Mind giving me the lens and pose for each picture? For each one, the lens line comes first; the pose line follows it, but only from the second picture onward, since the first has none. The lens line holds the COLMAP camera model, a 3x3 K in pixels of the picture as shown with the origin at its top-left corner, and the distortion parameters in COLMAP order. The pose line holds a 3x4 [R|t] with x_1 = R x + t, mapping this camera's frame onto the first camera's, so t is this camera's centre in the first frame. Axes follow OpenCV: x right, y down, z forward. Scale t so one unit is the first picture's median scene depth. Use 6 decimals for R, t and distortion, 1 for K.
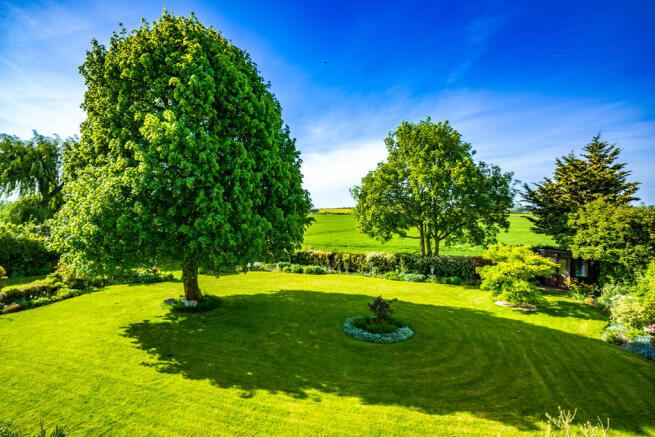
lens RADIAL K [[332.1, 0, 324.7], [0, 332.1, 218.2], [0, 0, 1]] dist [-0.000231, 0.000961]
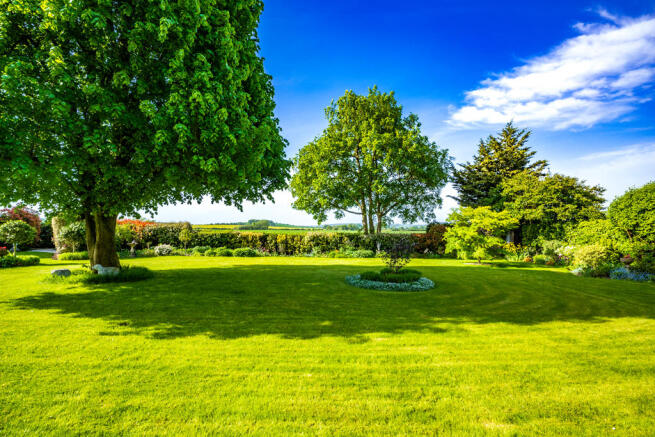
lens RADIAL K [[332.1, 0, 329.3], [0, 332.1, 218.7], [0, 0, 1]] dist [-0.000231, 0.000961]
pose [[0.930357, 0.012608, 0.366439, -0.156930], [0.002864, 0.999128, -0.041650, 0.117808], [-0.366644, 0.039799, 0.929509, 0.164107]]
